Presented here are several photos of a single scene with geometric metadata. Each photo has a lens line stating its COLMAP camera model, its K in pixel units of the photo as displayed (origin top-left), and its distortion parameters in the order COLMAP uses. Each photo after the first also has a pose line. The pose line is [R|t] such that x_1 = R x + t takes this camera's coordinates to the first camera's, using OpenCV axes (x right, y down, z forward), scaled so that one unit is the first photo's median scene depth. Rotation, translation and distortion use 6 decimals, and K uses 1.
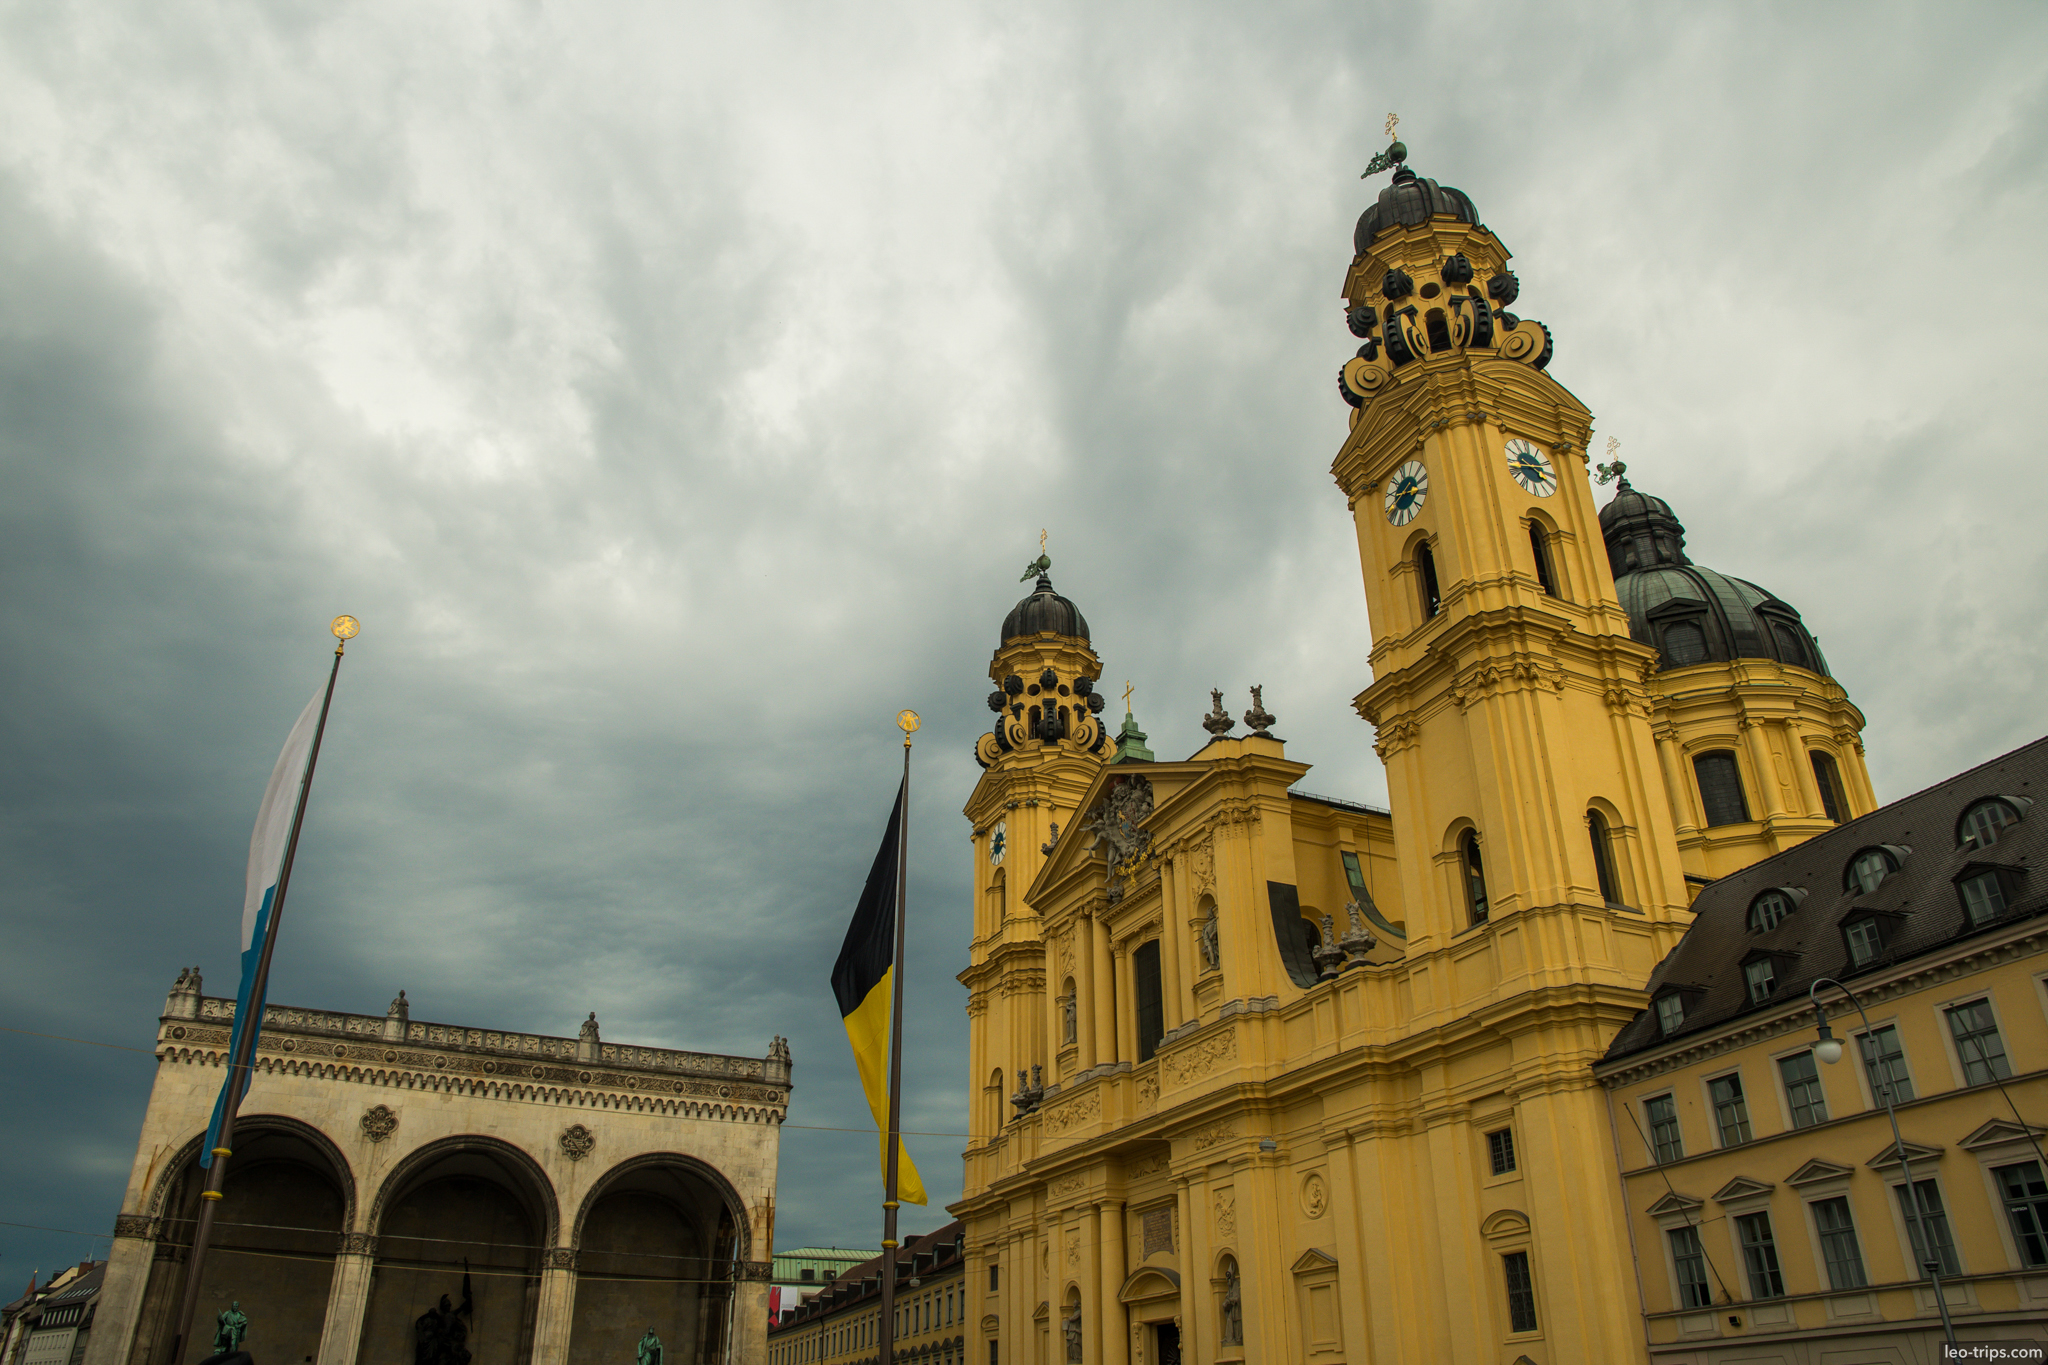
lens RADIAL K [[1468.4, 0, 991.6], [0, 1468.4, 685.8], [0, 0, 1]] dist [-0.129270, 0.076040]
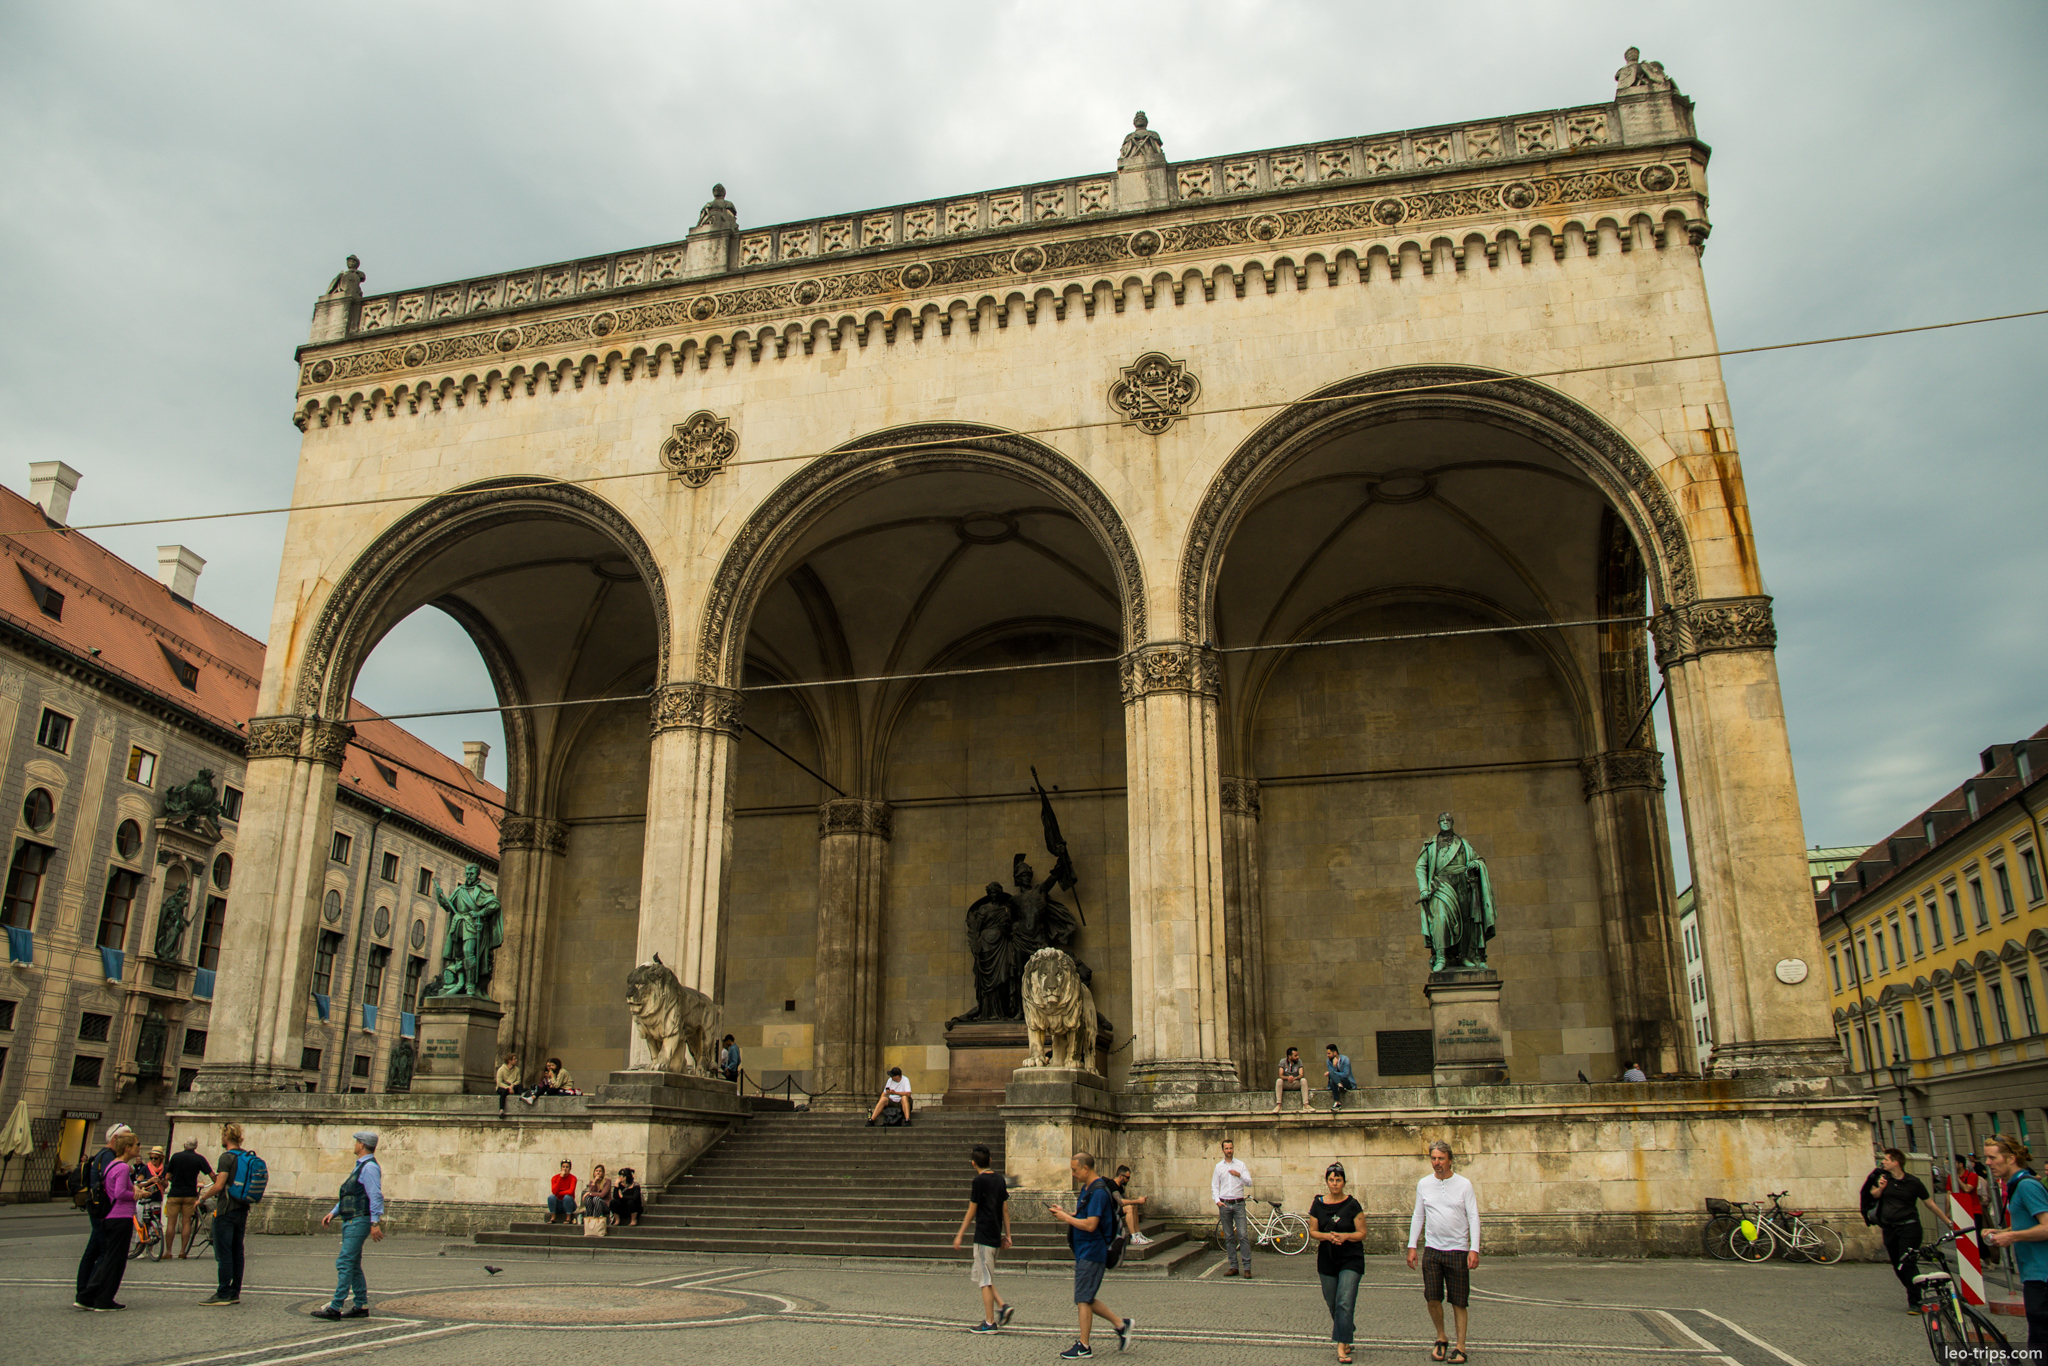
lens RADIAL K [[1468.4, 0, 991.6], [0, 1468.4, 686.3], [0, 0, 1]] dist [-0.129270, 0.076040]
pose [[0.822328, -0.182143, -0.539074, -0.125980], [0.273018, 0.957508, 0.092951, 0.340579], [0.499237, -0.223613, 0.837114, 0.624710]]
